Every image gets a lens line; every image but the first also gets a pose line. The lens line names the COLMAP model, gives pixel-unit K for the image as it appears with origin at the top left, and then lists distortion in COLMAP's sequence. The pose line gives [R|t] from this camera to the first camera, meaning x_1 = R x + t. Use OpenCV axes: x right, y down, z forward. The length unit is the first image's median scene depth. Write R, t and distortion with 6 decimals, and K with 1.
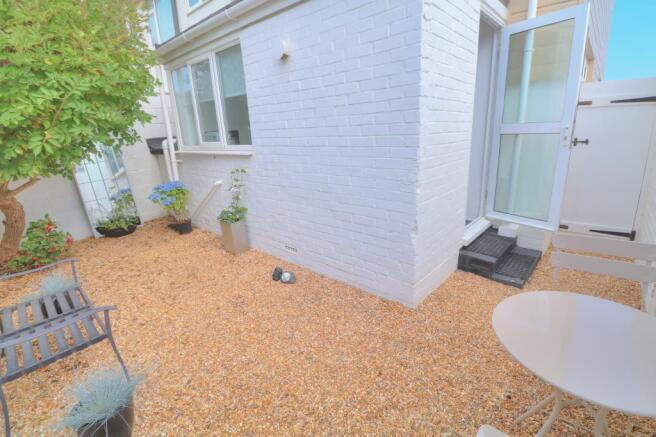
lens RADIAL K [[305.4, 0, 330.6], [0, 305.4, 217.3], [0, 0, 1]] dist [-0.000231, -0.000094]
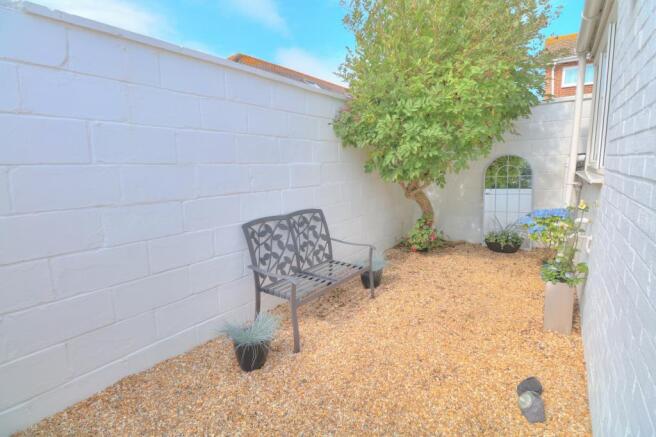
lens RADIAL K [[305.4, 0, 330.9], [0, 305.4, 214.0], [0, 0, 1]] dist [-0.000231, -0.000094]
pose [[0.103100, 0.199520, -0.974455, 0.244758], [-0.247006, 0.954123, 0.169223, -0.114926], [0.963514, 0.223249, 0.147653, 0.420053]]
